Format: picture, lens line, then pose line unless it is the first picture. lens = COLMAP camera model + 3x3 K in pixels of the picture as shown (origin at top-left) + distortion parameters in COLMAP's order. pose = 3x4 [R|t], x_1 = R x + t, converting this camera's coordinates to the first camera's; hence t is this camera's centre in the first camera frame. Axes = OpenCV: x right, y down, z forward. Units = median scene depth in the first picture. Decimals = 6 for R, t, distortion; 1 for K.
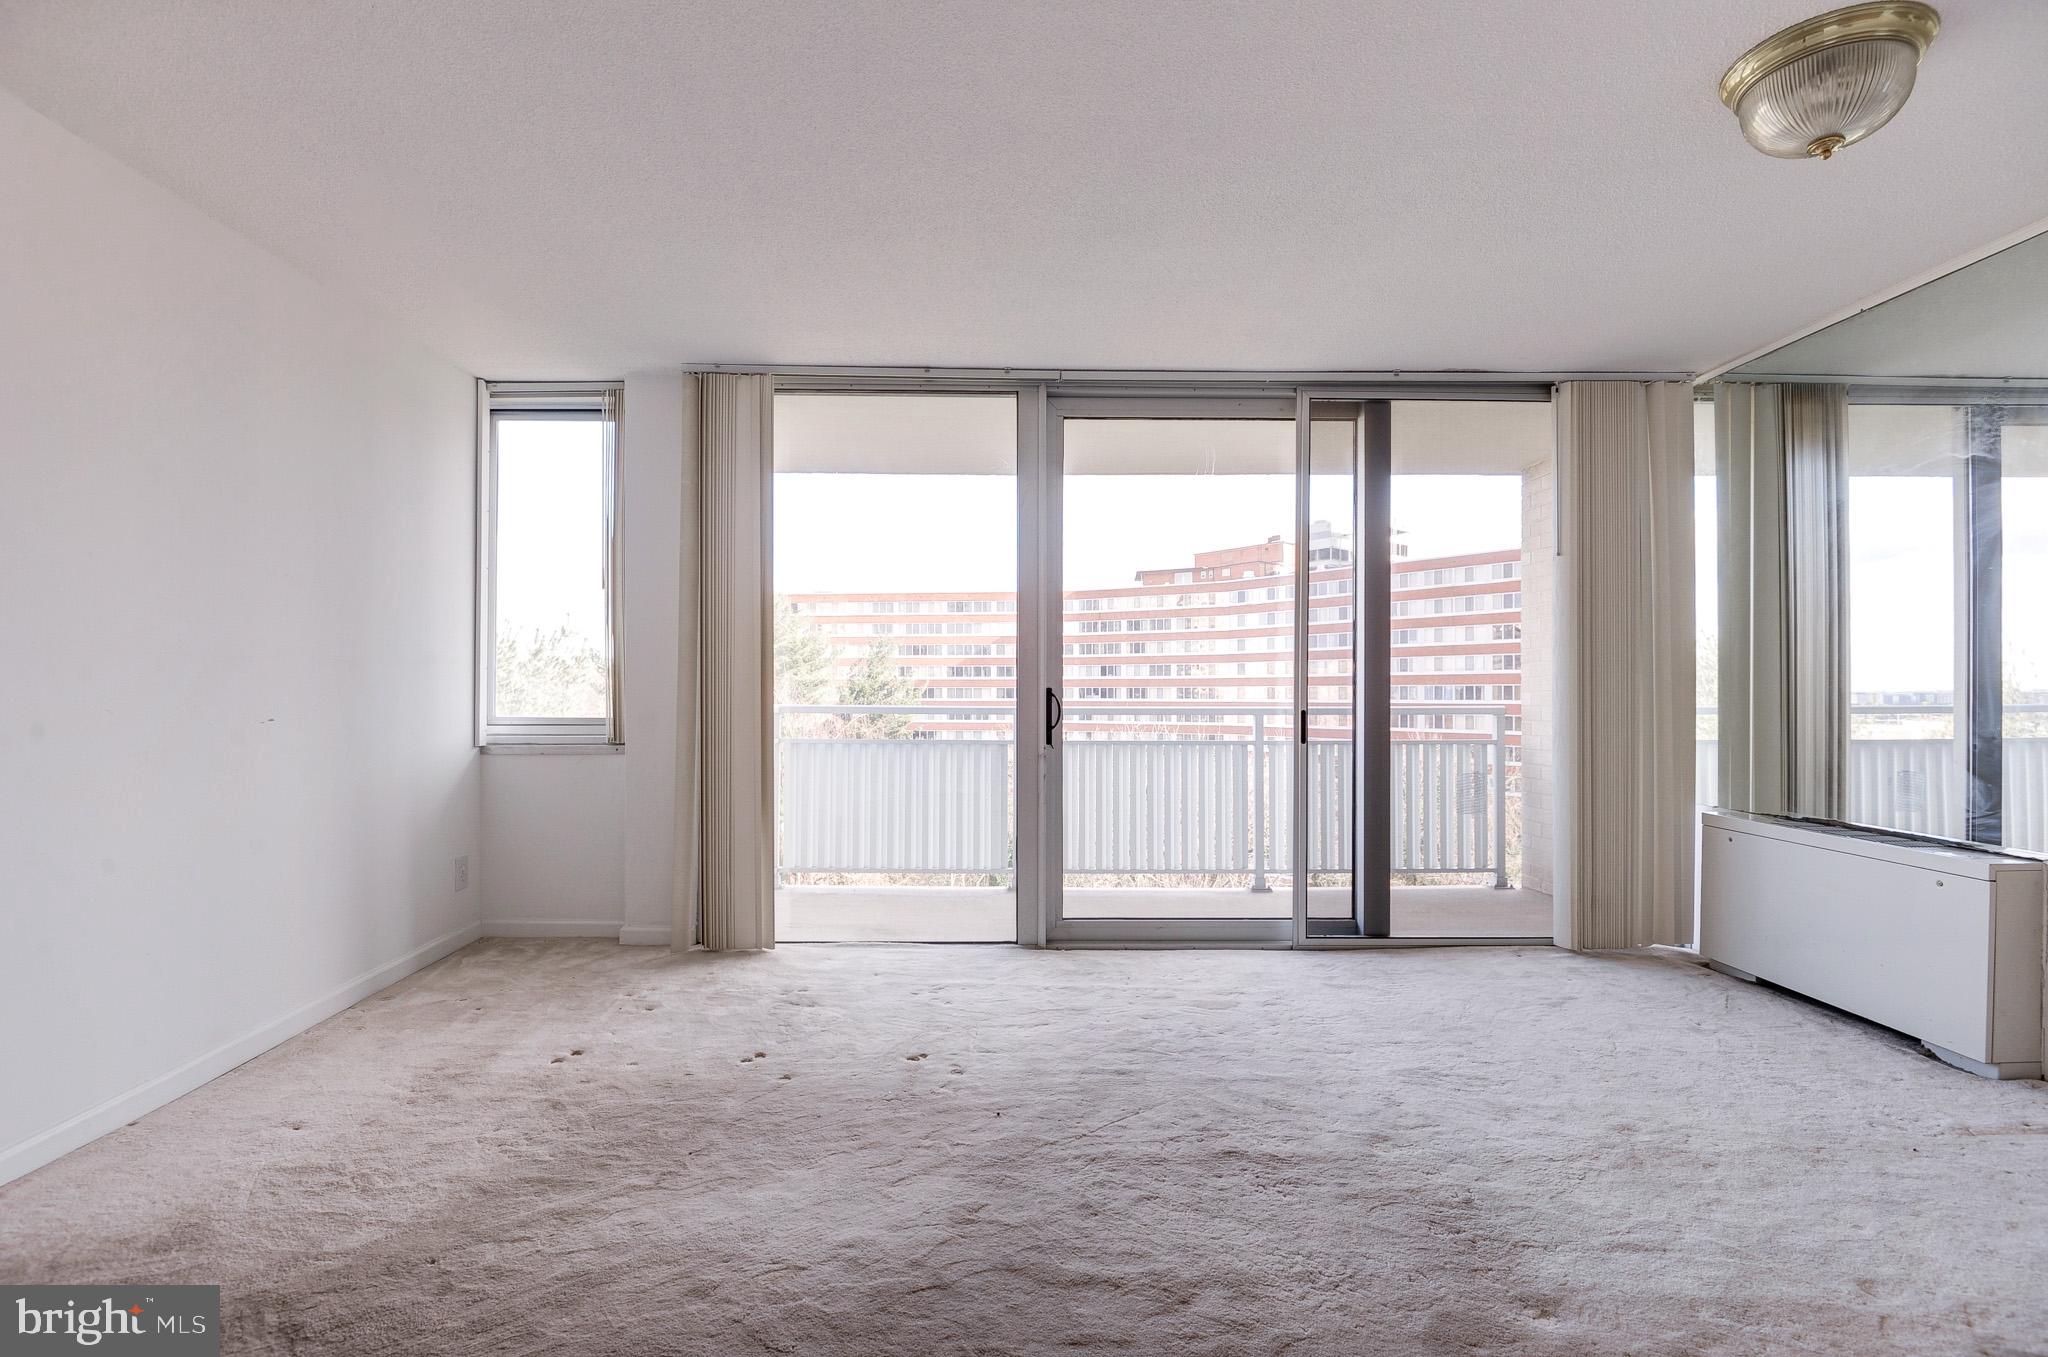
lens RADIAL K [[947.3, 0, 986.4], [0, 947.3, 695.9], [0, 0, 1]] dist [-0.002531, -0.011103]
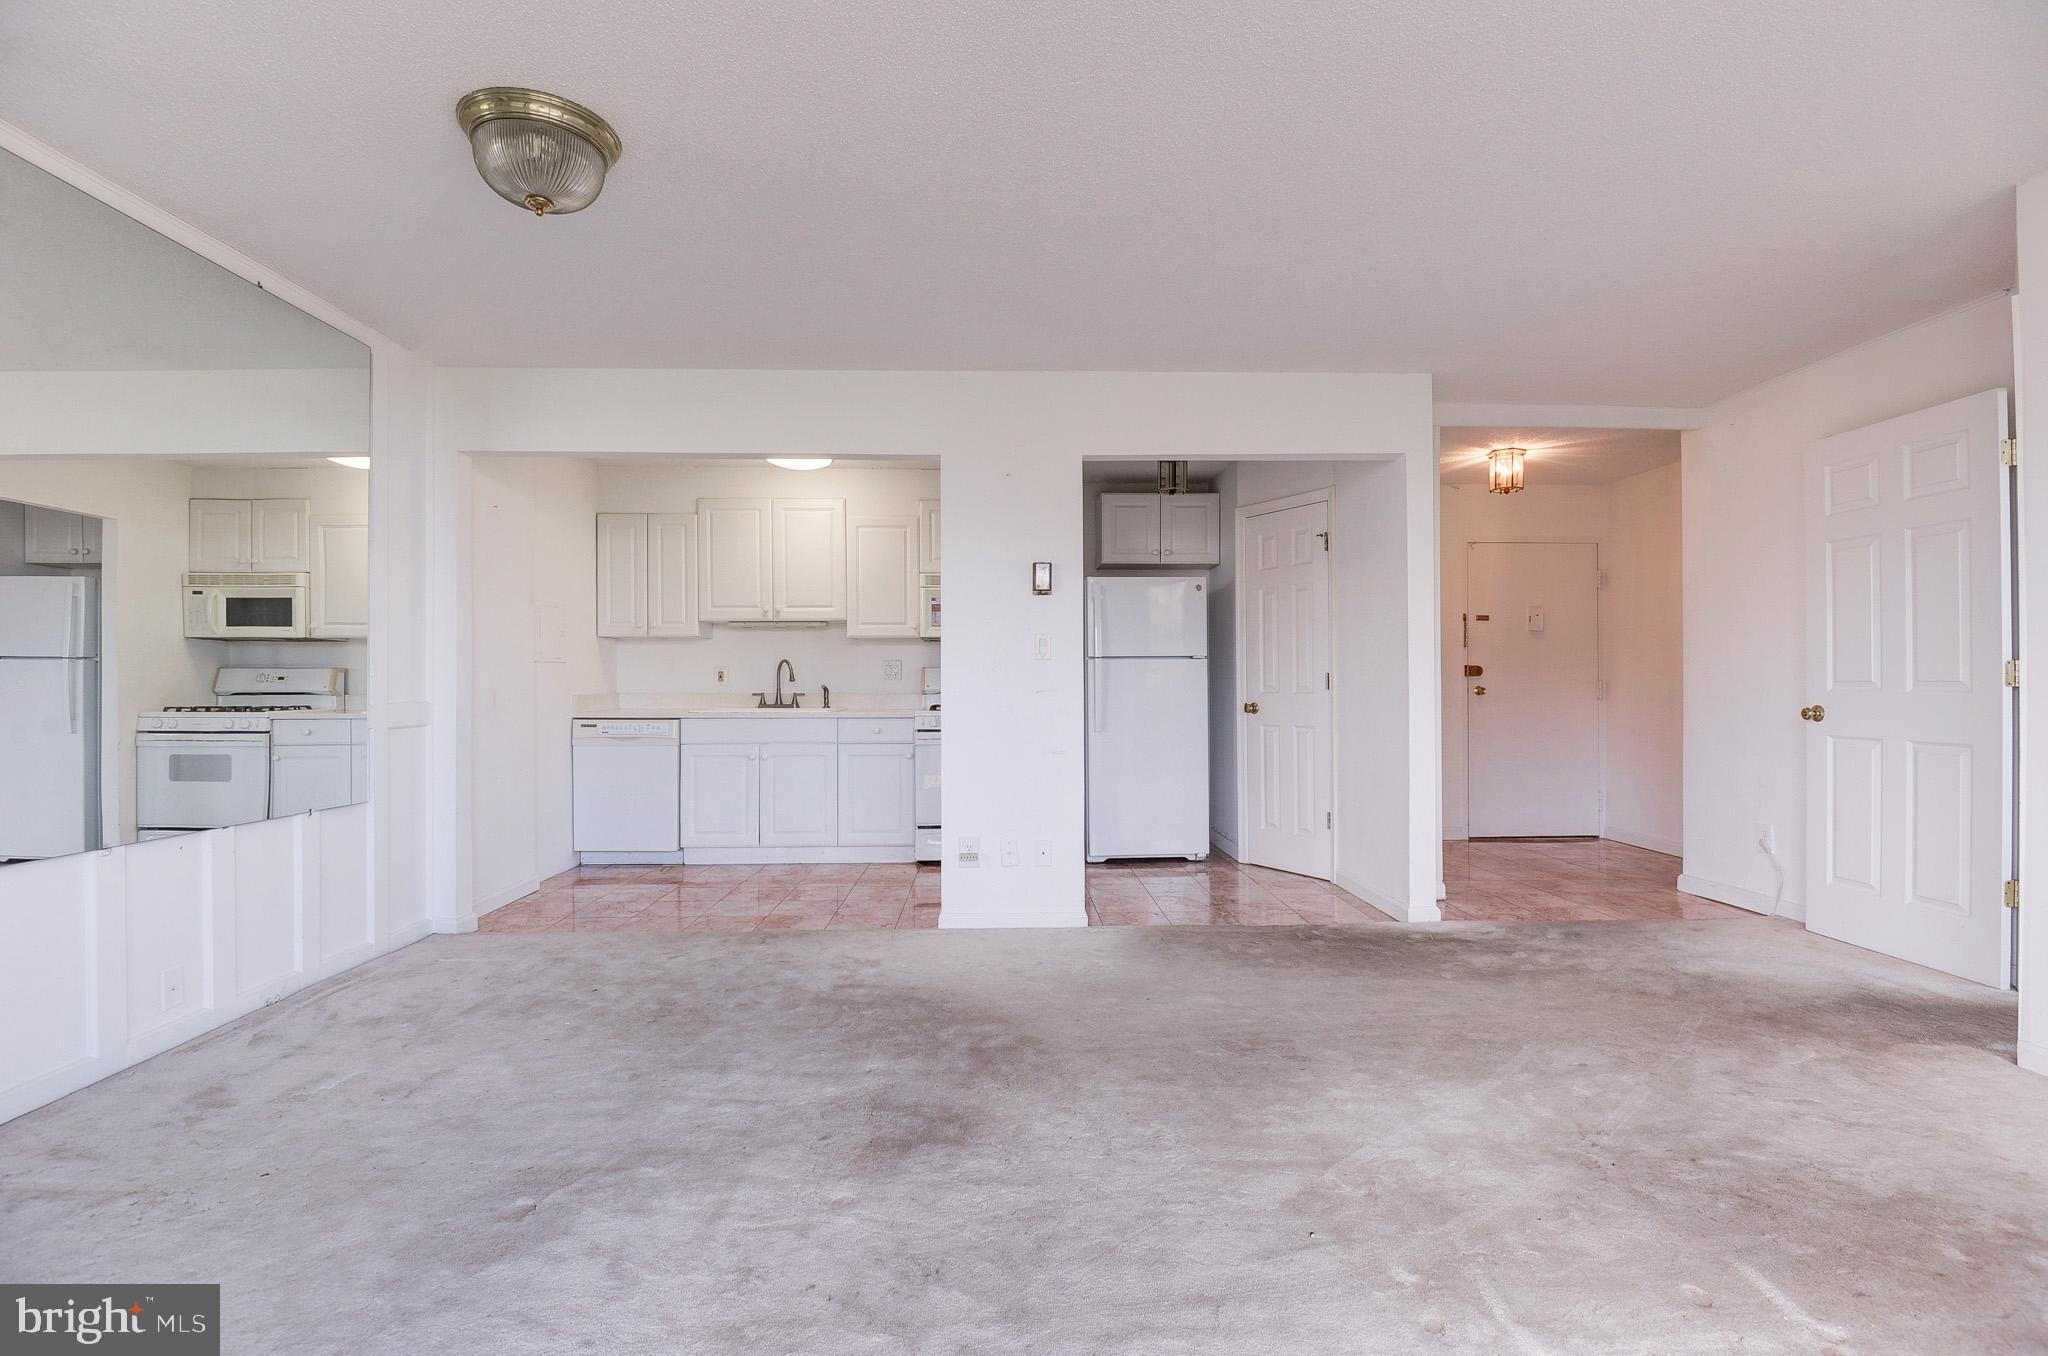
lens RADIAL K [[947.3, 0, 1036.5], [0, 947.3, 677.1], [0, 0, 1]] dist [-0.002531, -0.011103]
pose [[-0.999035, 0.001096, -0.043913, 0.160949], [0.001434, 0.999970, -0.007673, 0.005407], [0.043903, -0.007728, -0.999006, 1.072961]]
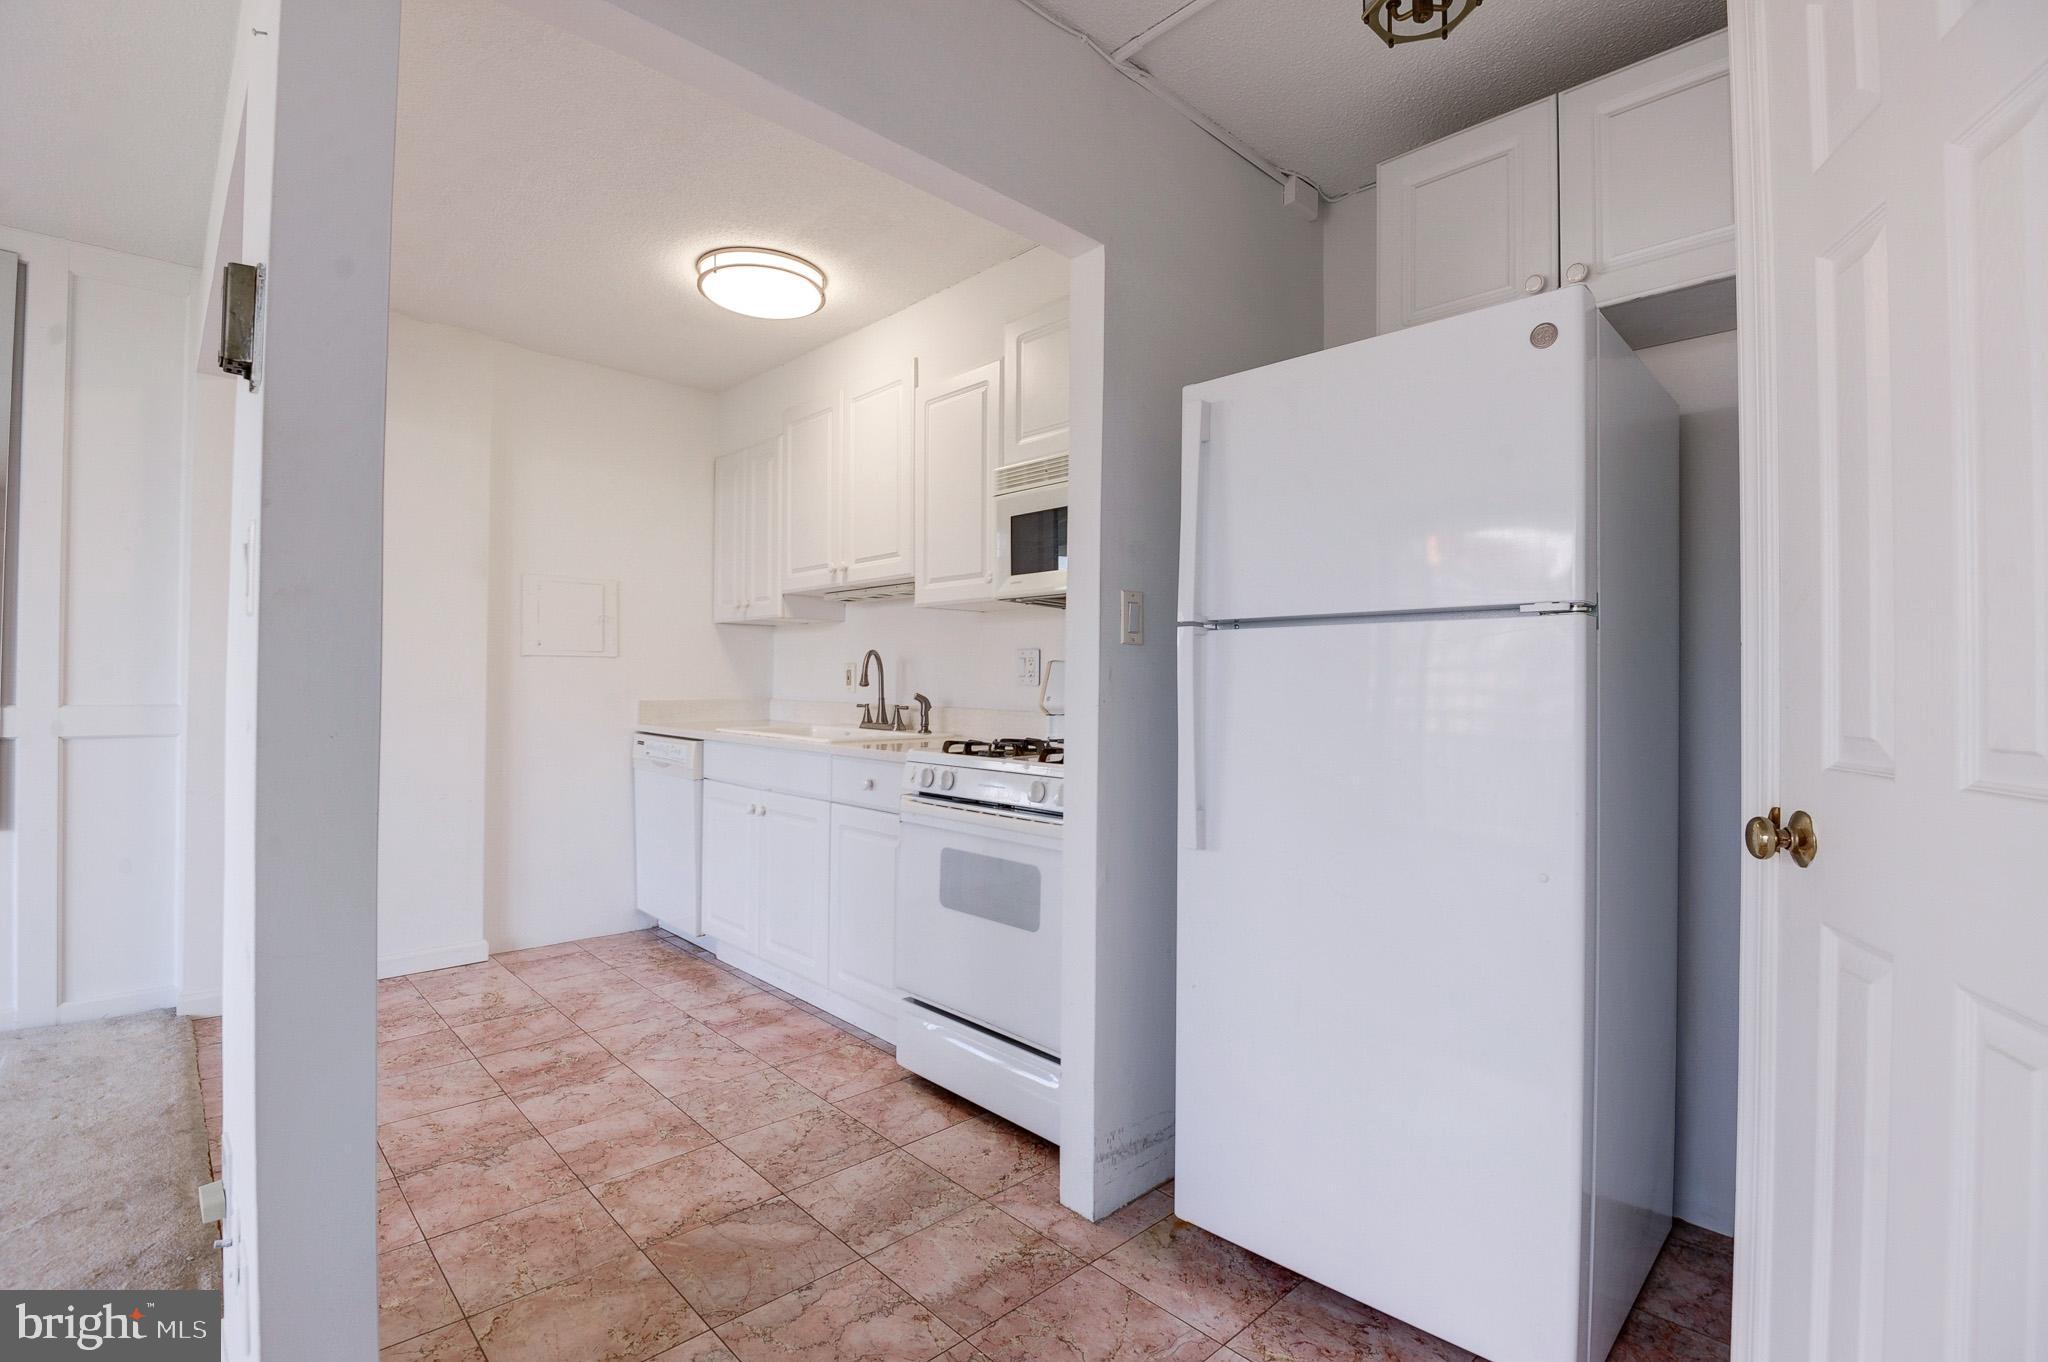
lens RADIAL K [[947.3, 0, 1017.1], [0, 947.3, 674.7], [0, 0, 1]] dist [-0.002531, -0.011103]
pose [[-0.678325, -0.000912, 0.734761, -0.271101], [-0.012961, 0.999858, -0.010724, -0.002771], [-0.734647, -0.016798, -0.678241, 0.061902]]
